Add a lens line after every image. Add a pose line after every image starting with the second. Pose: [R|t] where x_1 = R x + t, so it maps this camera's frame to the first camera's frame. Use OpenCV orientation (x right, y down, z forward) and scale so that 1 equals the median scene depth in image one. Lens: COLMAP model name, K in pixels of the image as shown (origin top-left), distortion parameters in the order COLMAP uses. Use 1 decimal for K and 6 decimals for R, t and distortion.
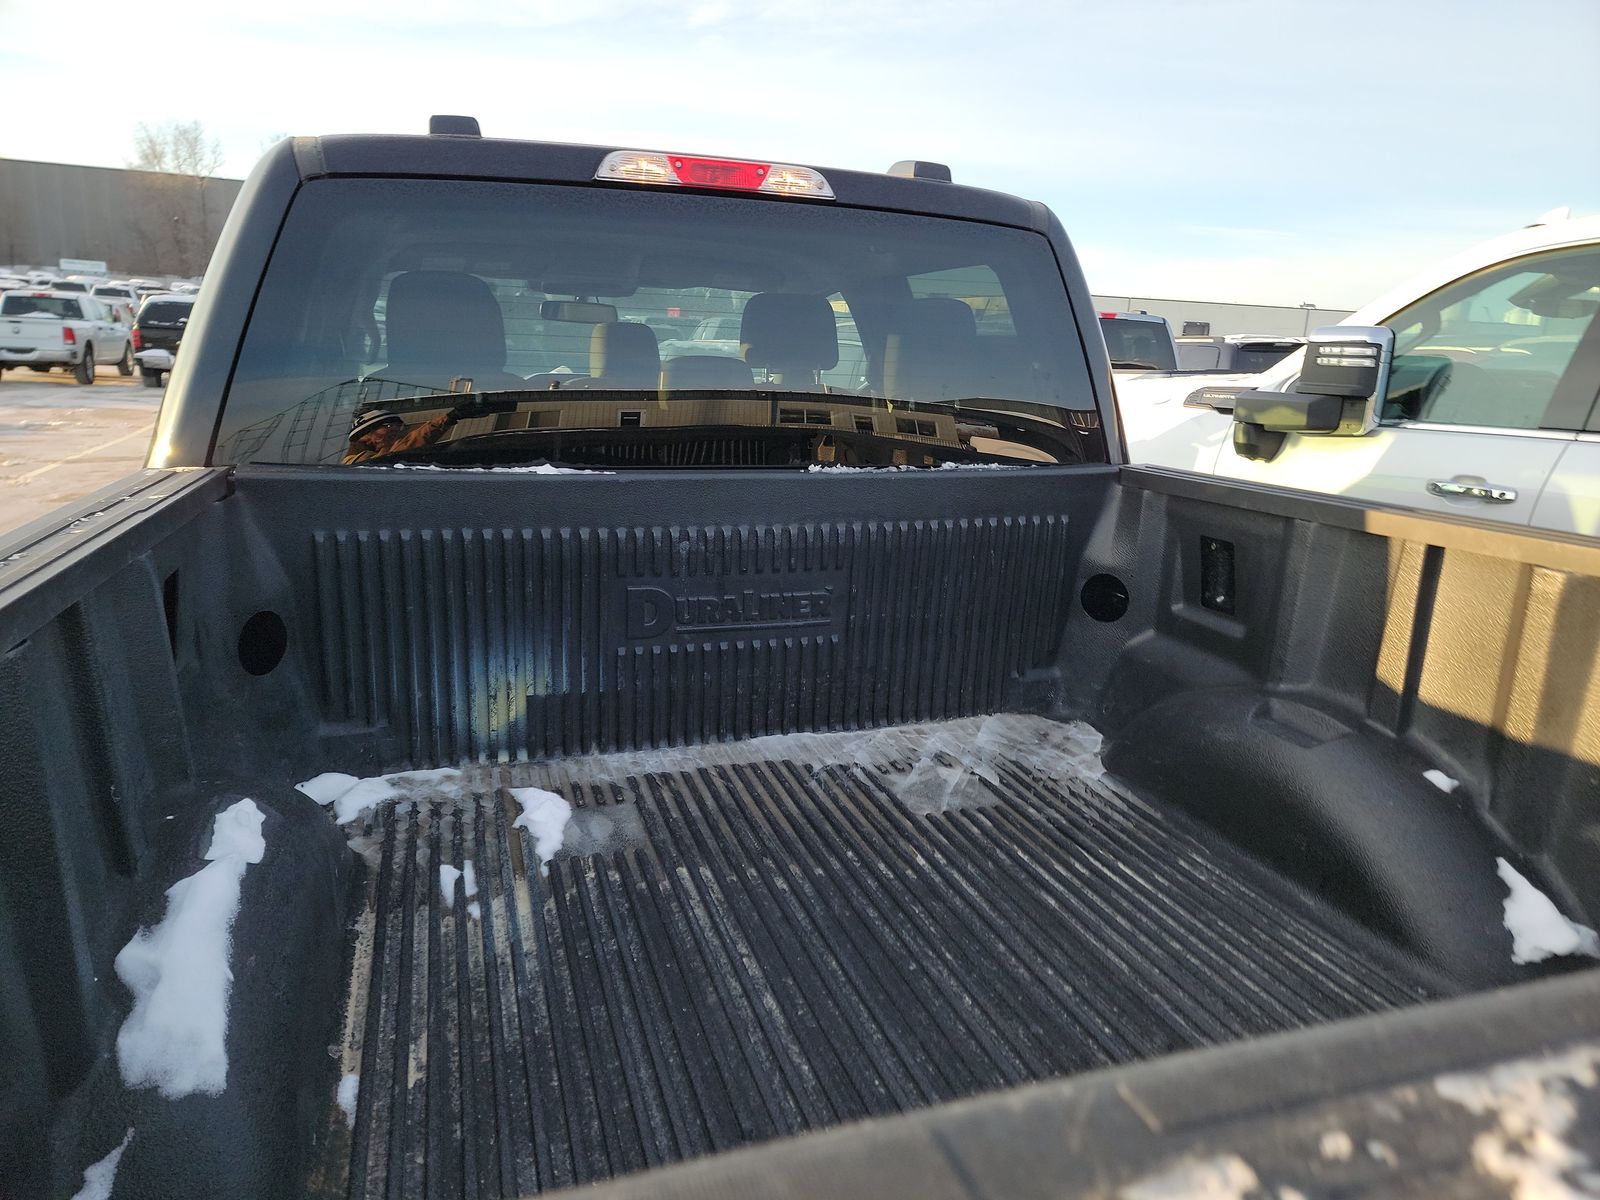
lens RADIAL K [[1106.3, 0, 824.3], [0, 1106.3, 620.3], [0, 0, 1]] dist [0.078166, -0.061197]
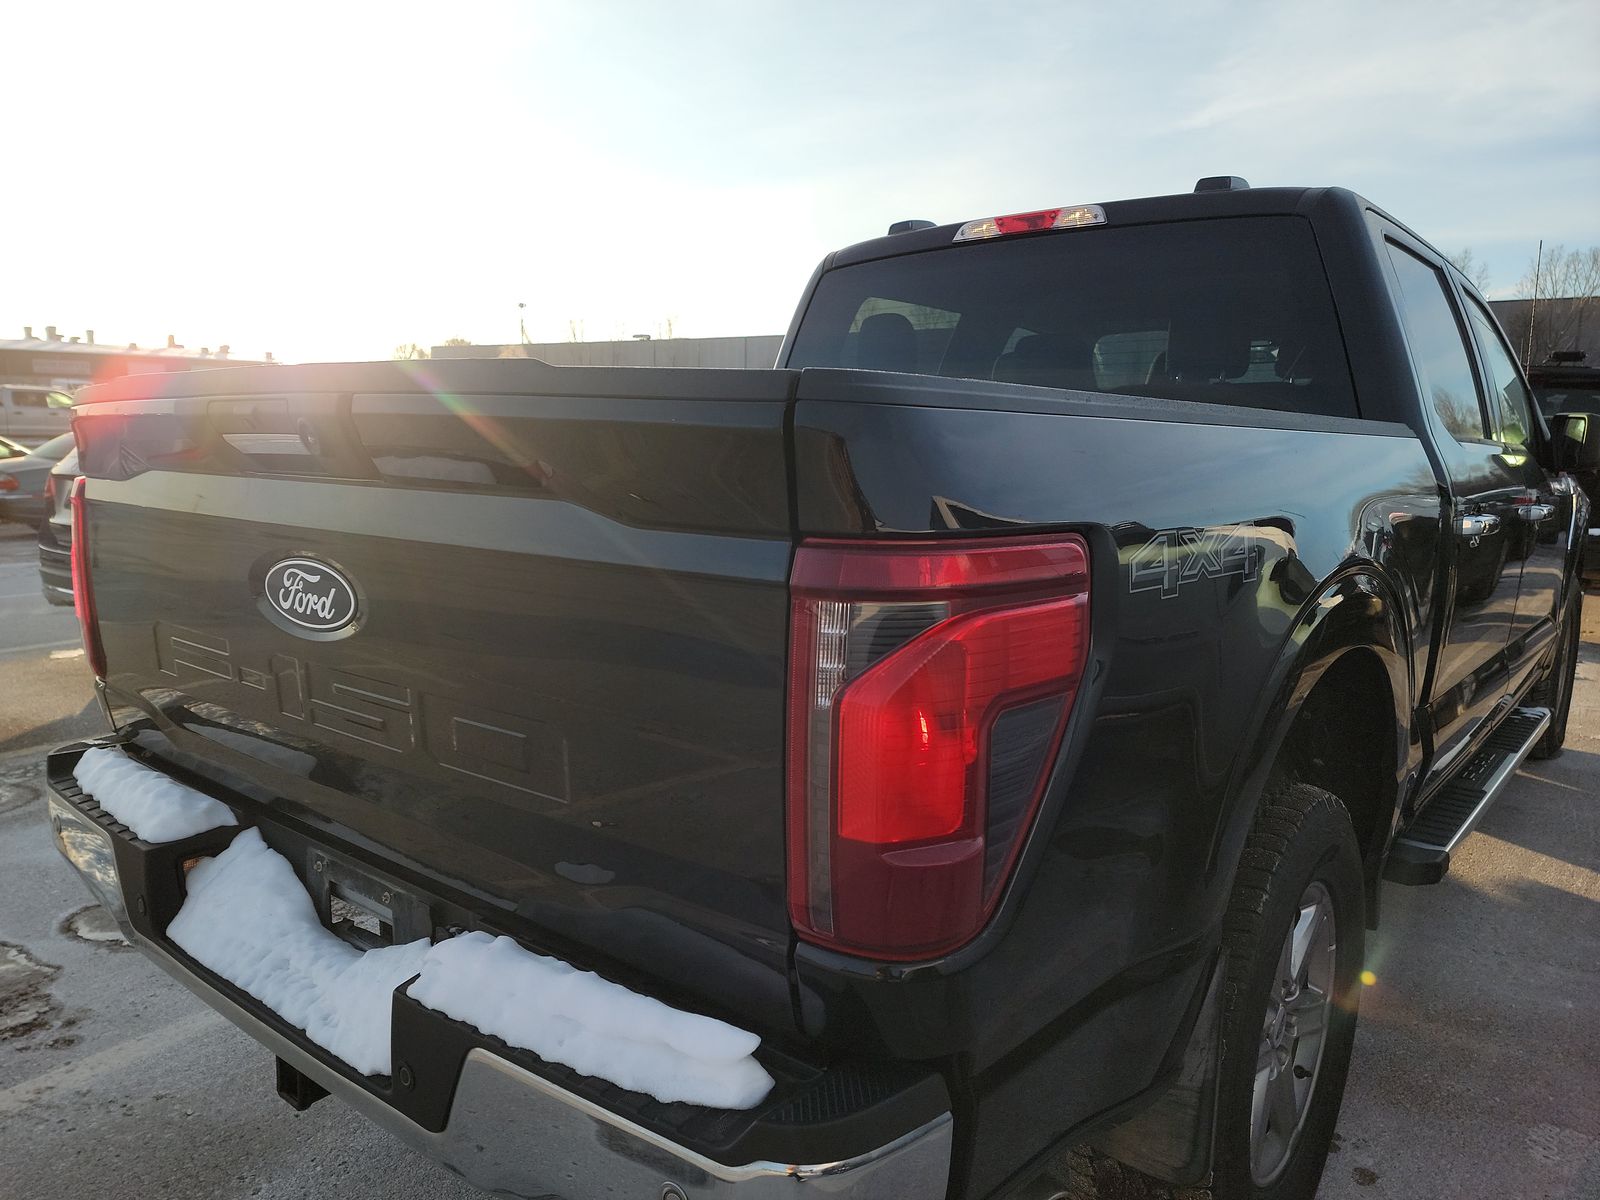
lens RADIAL K [[1106.3, 0, 799.5], [0, 1106.3, 617.8], [0, 0, 1]] dist [0.078166, -0.061197]
pose [[0.536975, 0.107589, -0.836709, 0.272883], [-0.195327, 0.980738, 0.000754, 0.042396], [0.820673, 0.163027, 0.547647, 0.013855]]
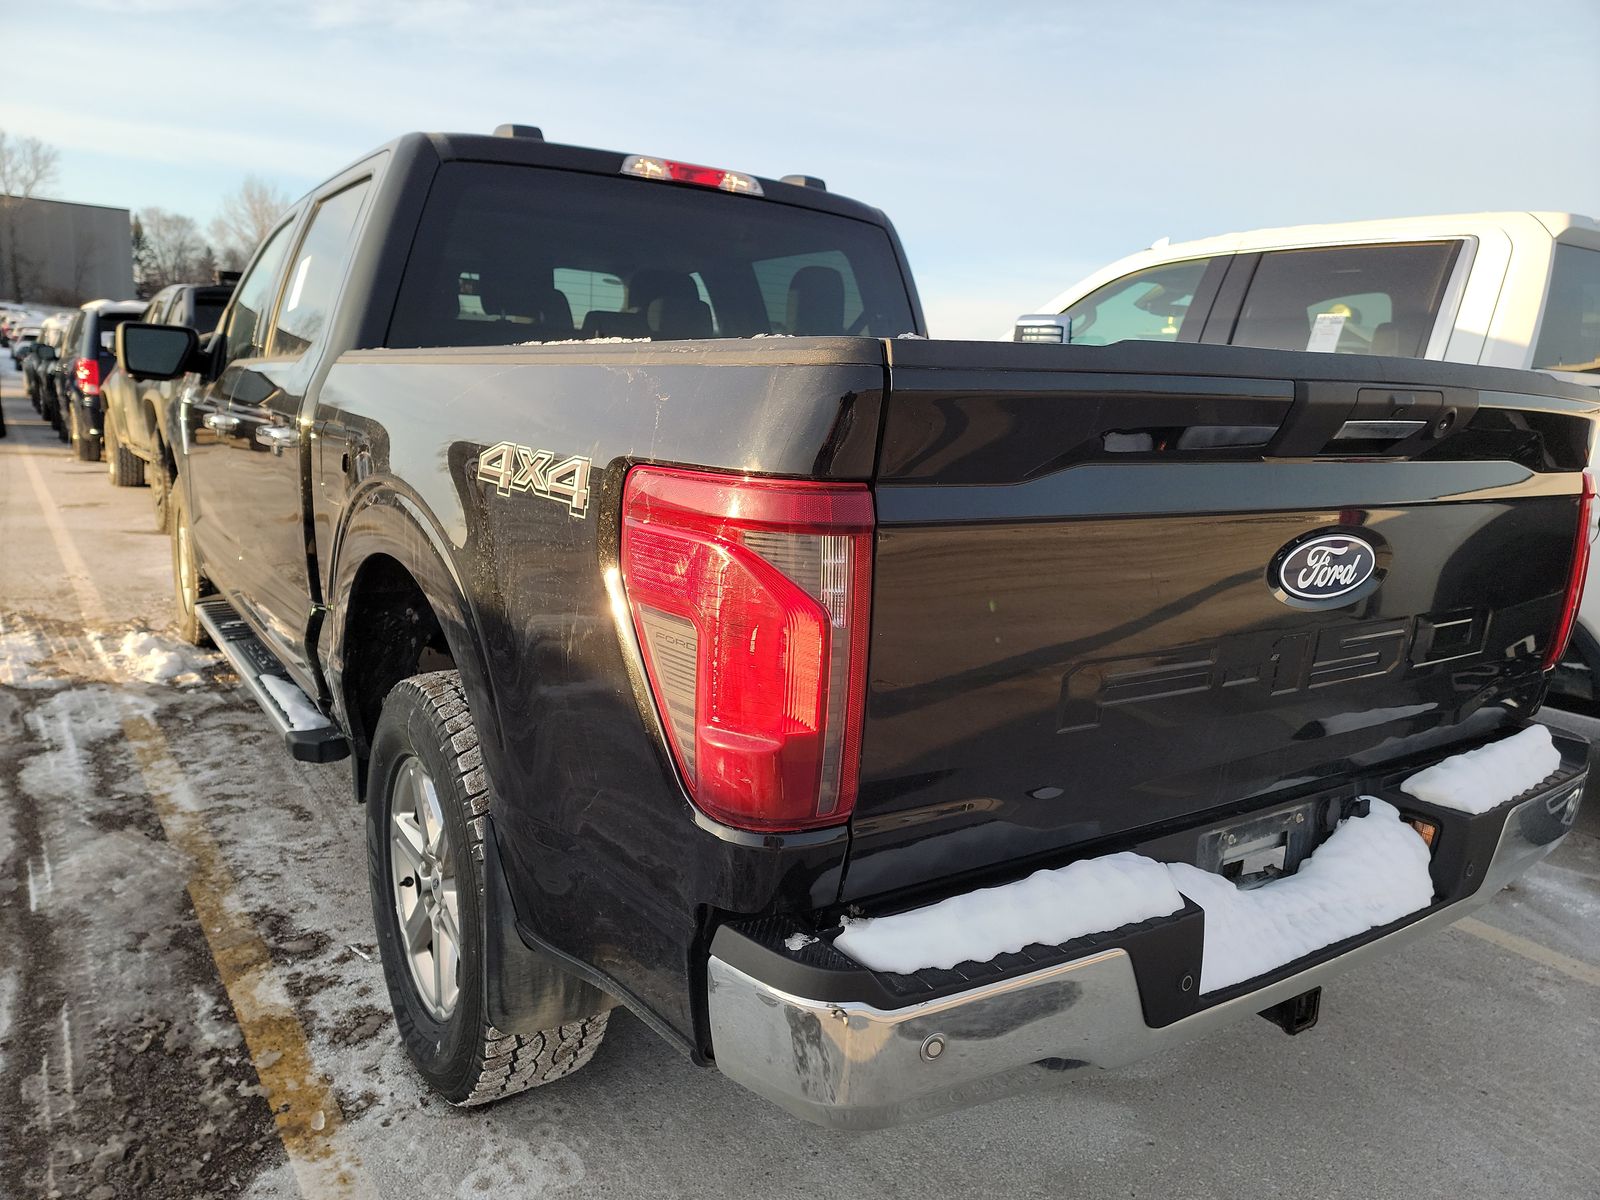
lens RADIAL K [[1106.3, 0, 816.1], [0, 1106.3, 625.5], [0, 0, 1]] dist [0.078166, -0.061197]
pose [[0.961157, -0.047423, 0.271897, -0.101989], [0.052676, 0.998539, -0.012049, 0.064487], [-0.270929, 0.025904, 0.962251, -0.132808]]
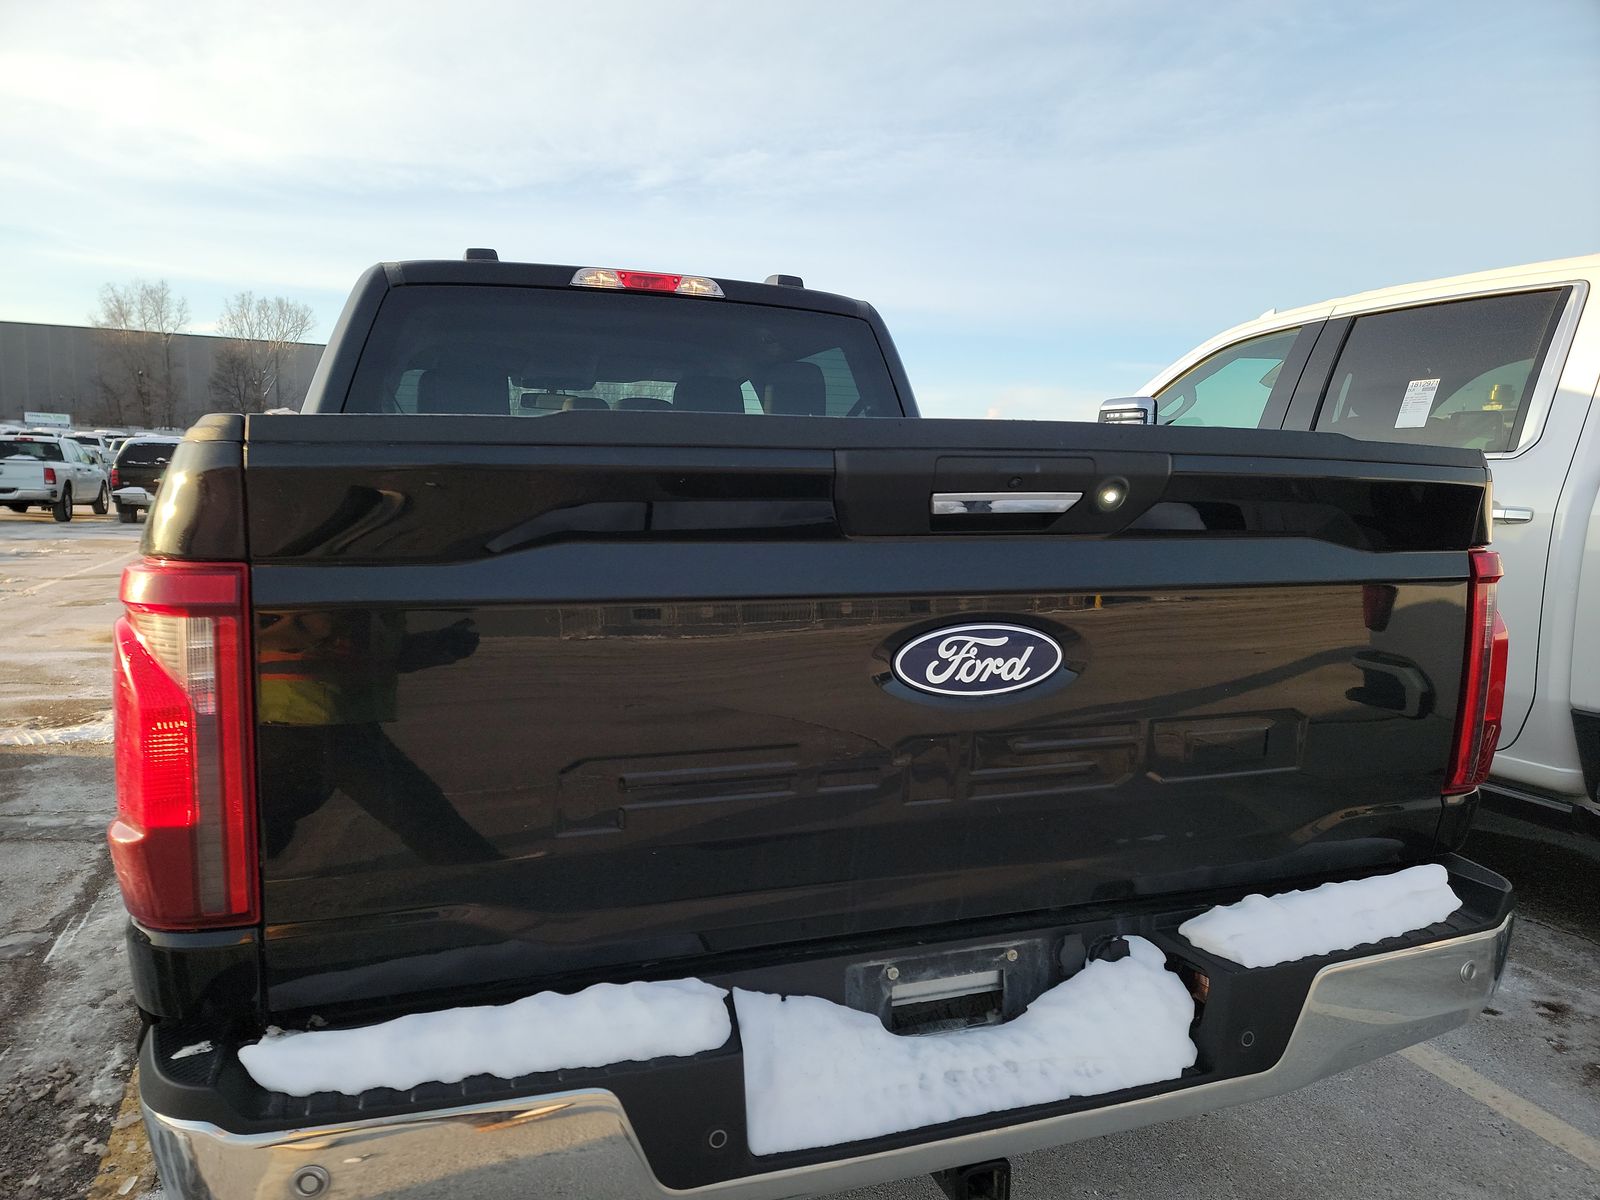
lens RADIAL K [[1106.3, 0, 803.3], [0, 1106.3, 632.8], [0, 0, 1]] dist [0.078166, -0.061197]
pose [[0.999511, -0.022675, 0.021515, 0.020843], [0.024828, 0.994083, -0.105747, 0.070342], [-0.018989, 0.106229, 0.994160, -0.136694]]
